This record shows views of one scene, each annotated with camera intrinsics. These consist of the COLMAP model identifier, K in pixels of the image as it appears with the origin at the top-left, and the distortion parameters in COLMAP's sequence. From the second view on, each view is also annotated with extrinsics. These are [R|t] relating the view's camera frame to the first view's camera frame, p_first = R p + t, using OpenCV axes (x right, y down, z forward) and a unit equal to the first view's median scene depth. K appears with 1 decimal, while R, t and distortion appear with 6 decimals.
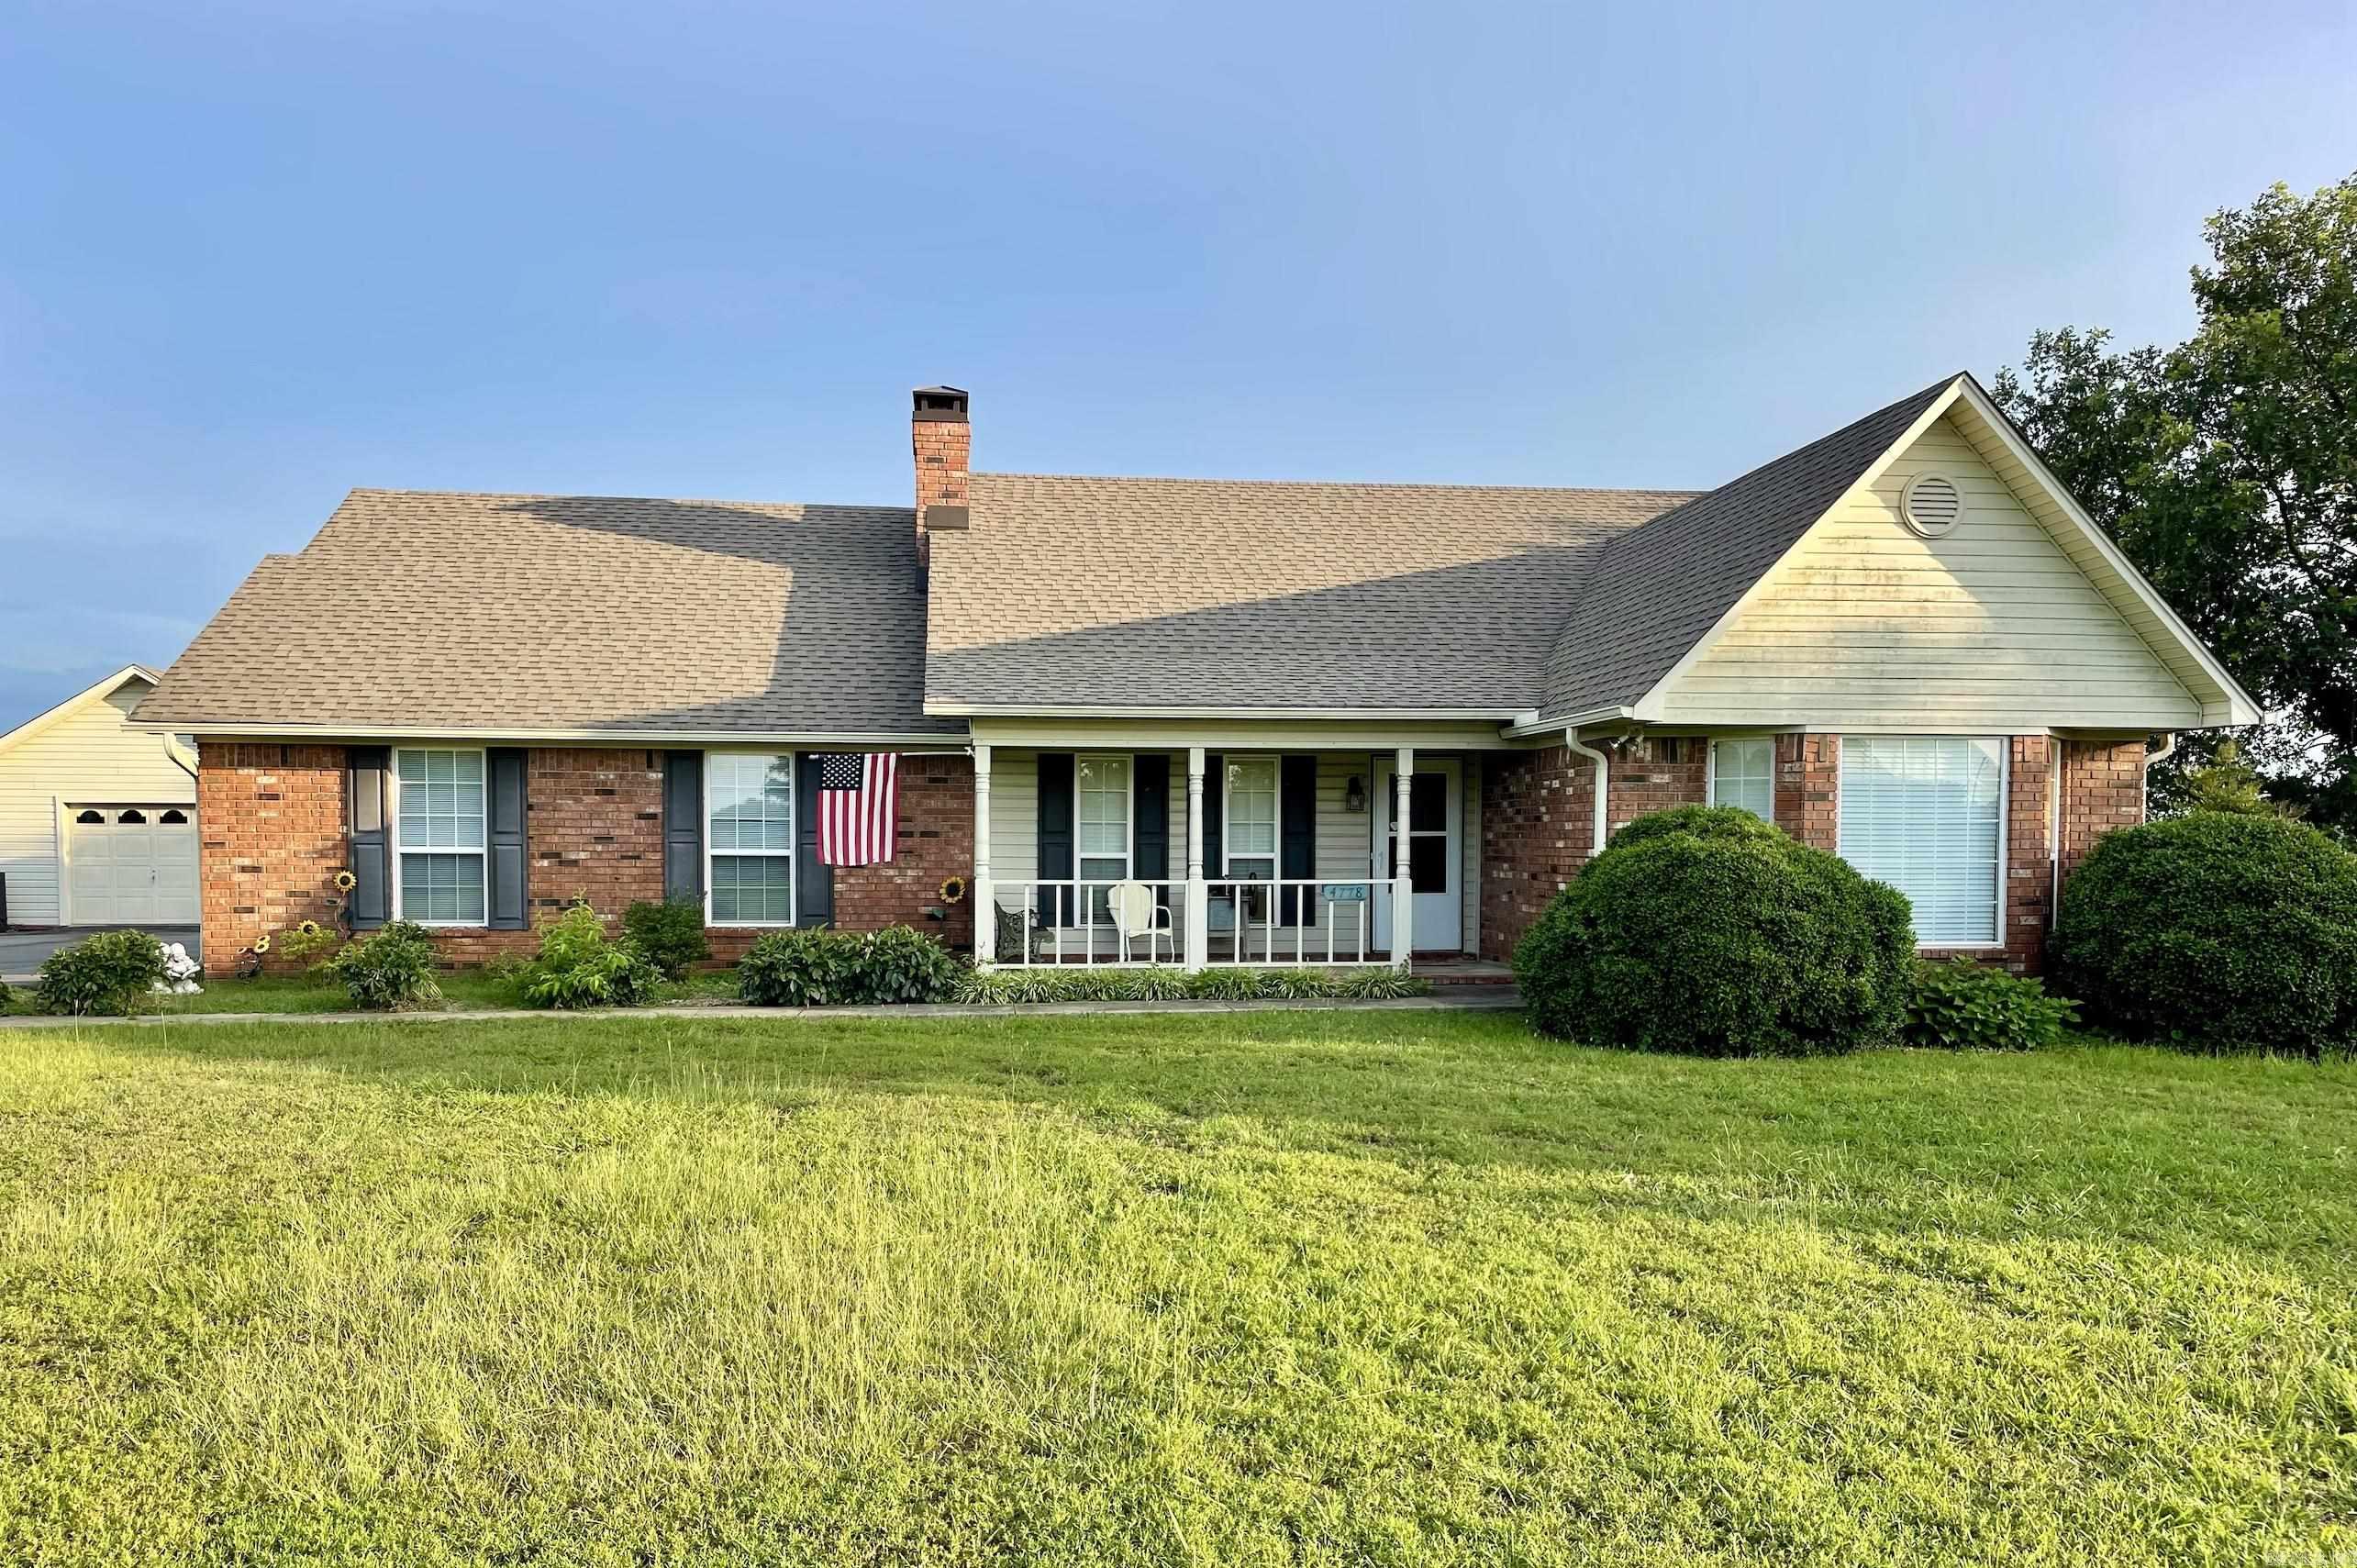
lens RADIAL K [[1755.5, 0, 1177.1], [0, 1755.5, 904.1], [0, 0, 1]] dist [0.090874, -0.116491]
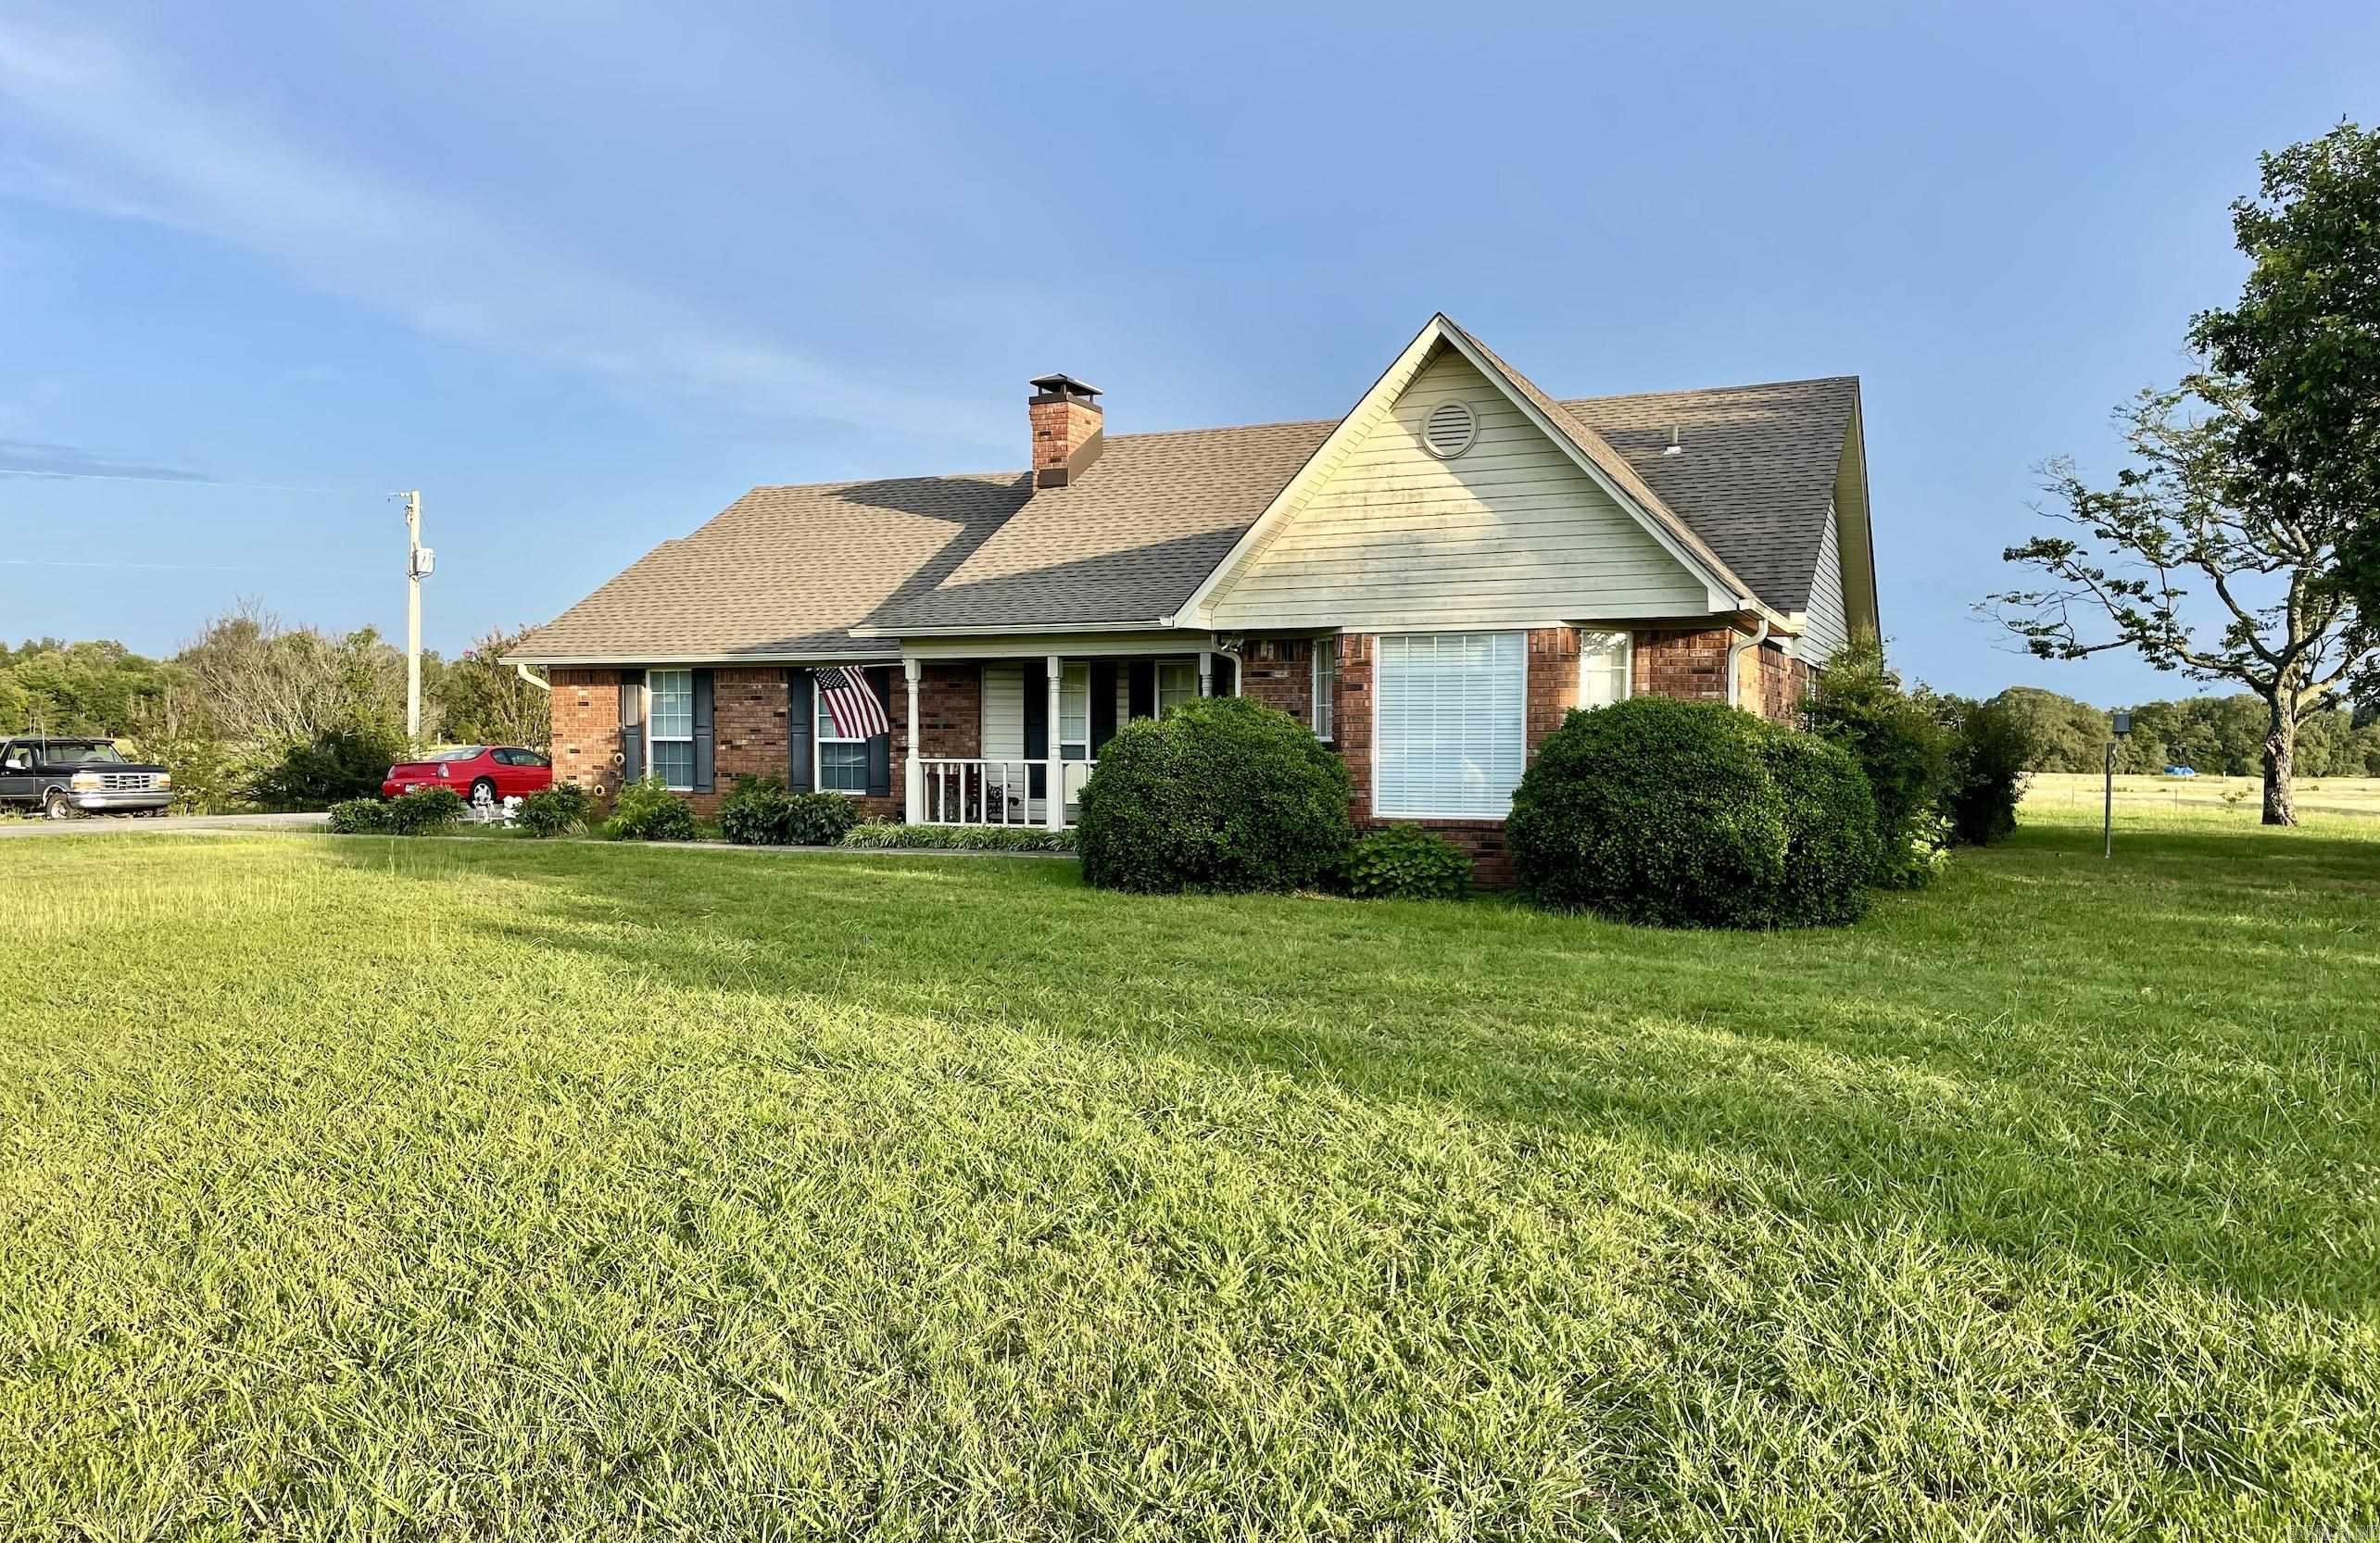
lens RADIAL K [[1746.3, 0, 1194.5], [0, 1746.3, 838.4], [0, 0, 1]] dist [0.096517, -0.005205]
pose [[0.862381, 0.026247, -0.505580, 0.826270], [-0.018593, 0.999623, 0.020180, 0.017493], [0.505919, -0.008003, 0.862544, -0.053458]]
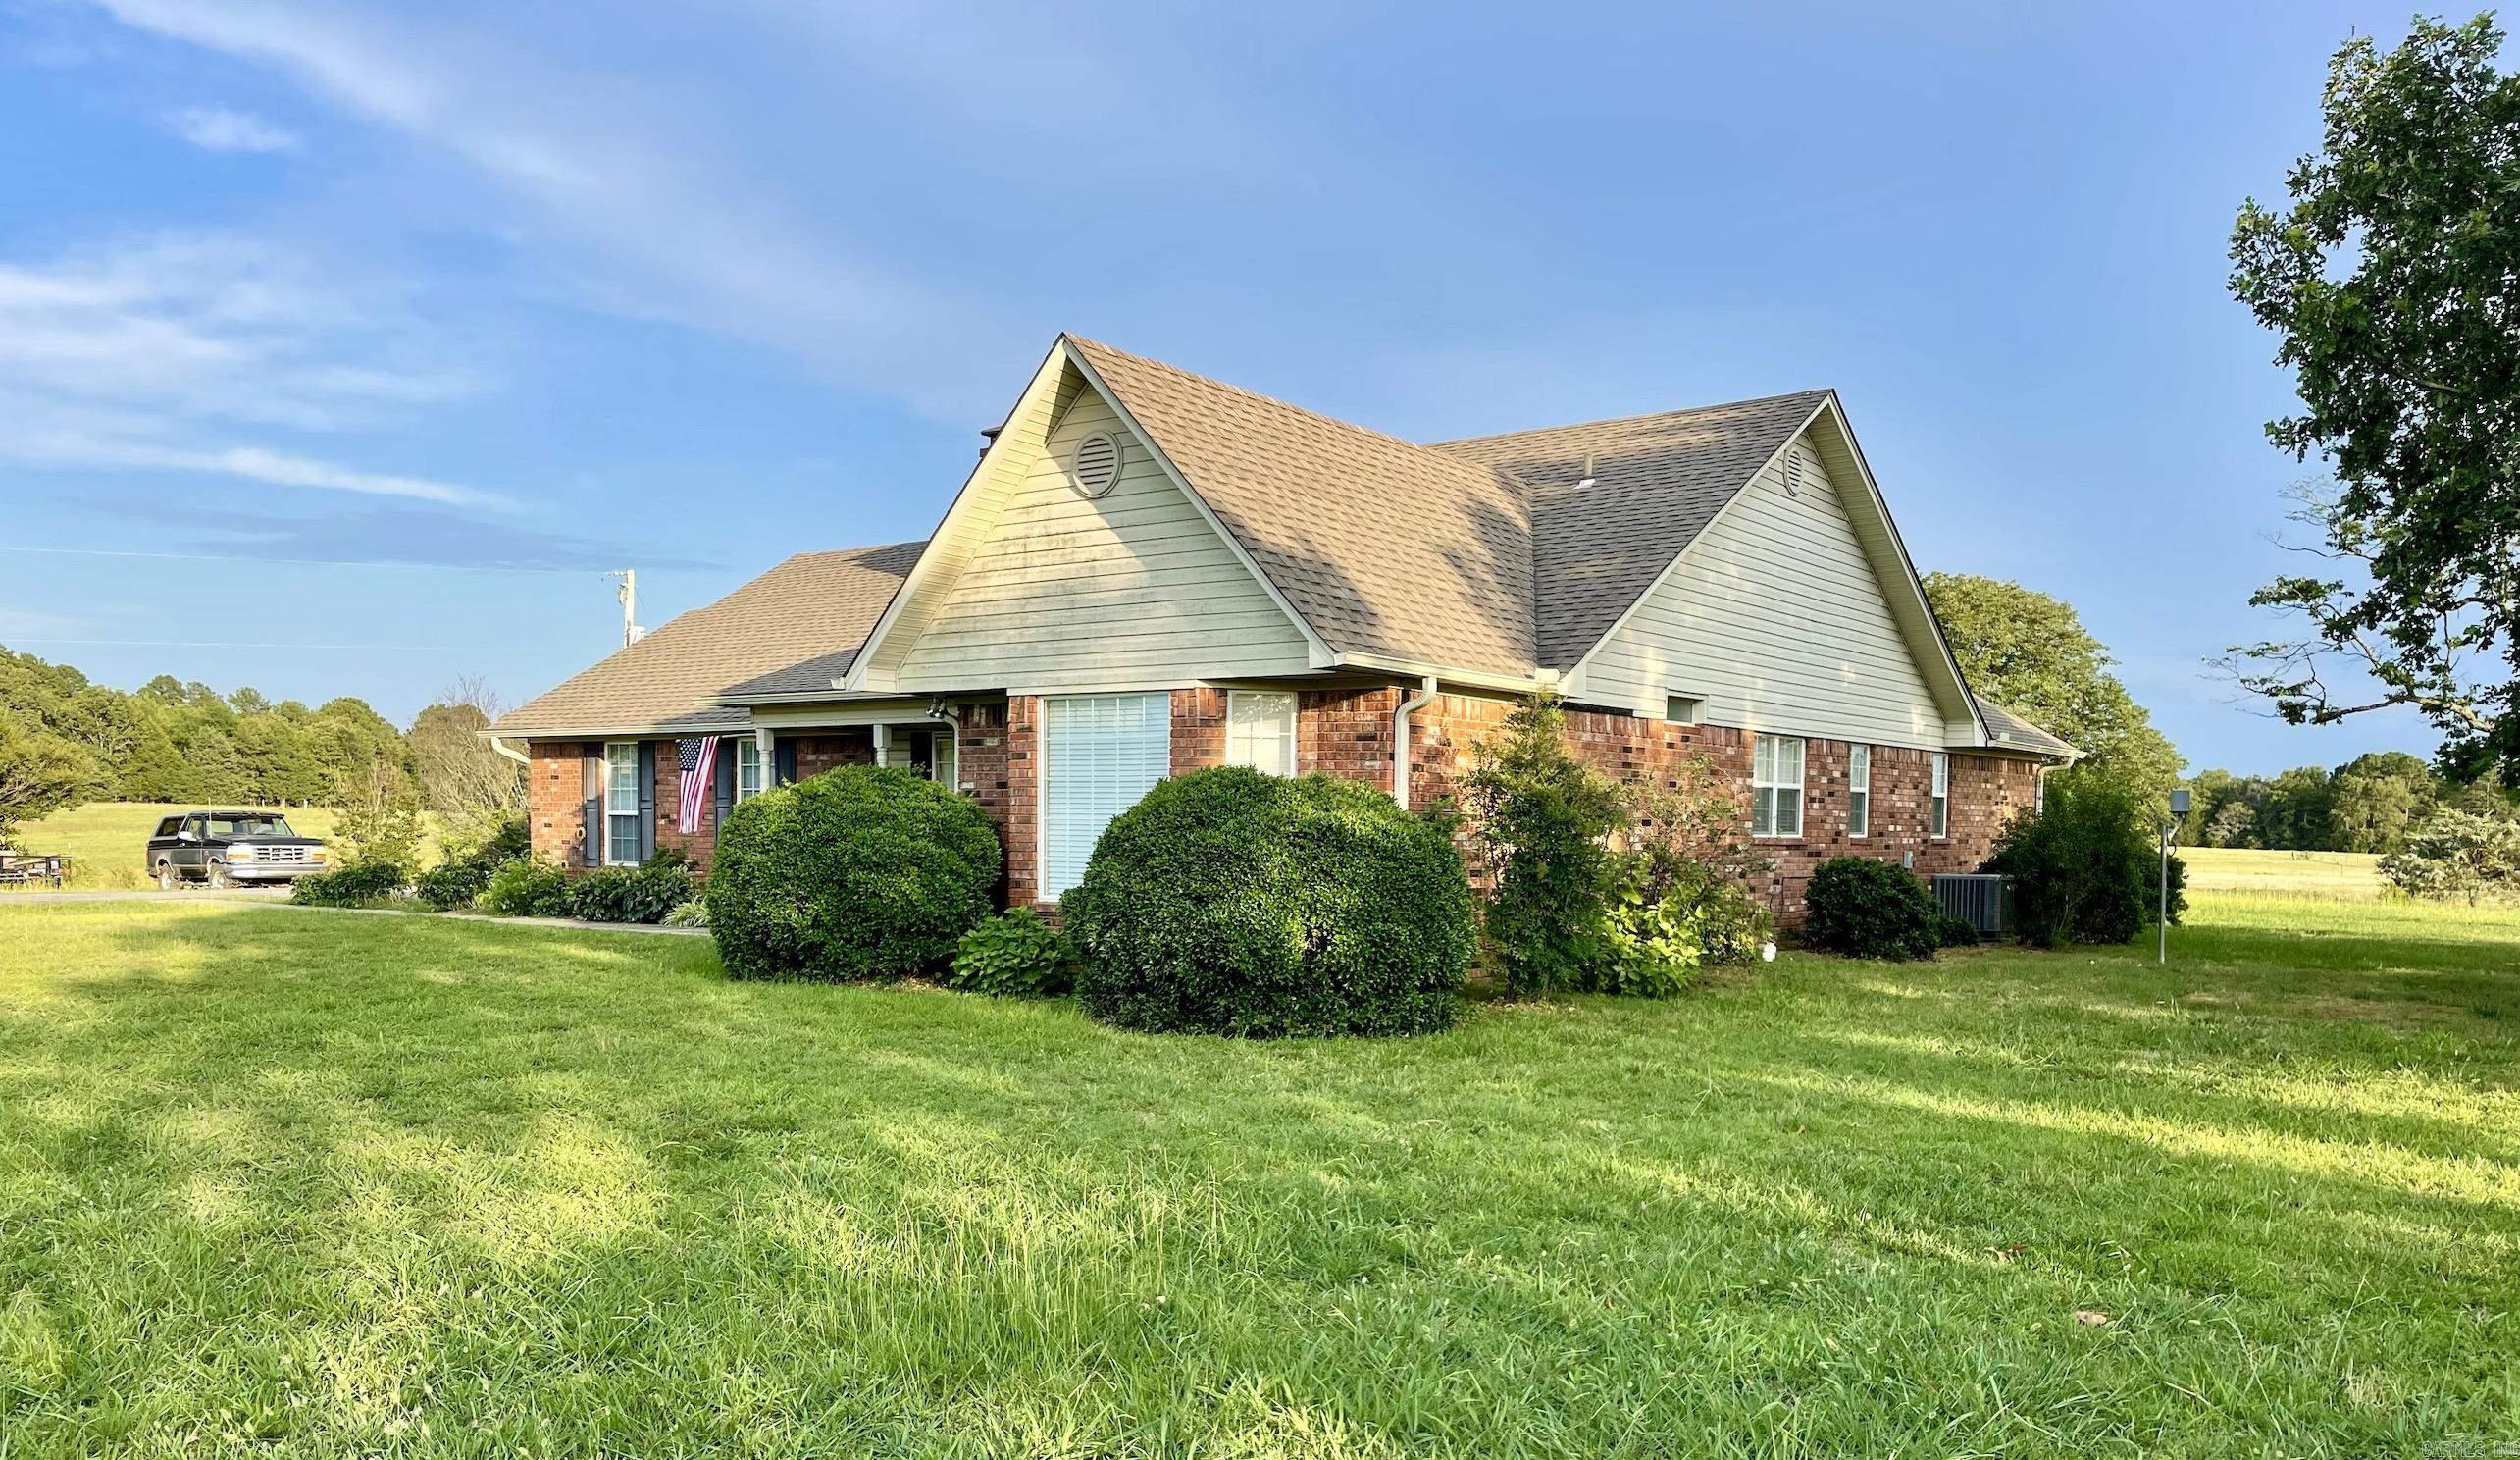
lens RADIAL K [[1876.4, 0, 1262.0], [0, 1876.4, 947.3], [0, 0, 1]] dist [0.058207, 0.002850]
pose [[0.732030, 0.047969, -0.679581, 1.185345], [-0.031249, 0.998832, 0.036842, 0.007073], [0.680555, -0.005733, 0.732674, 0.267714]]
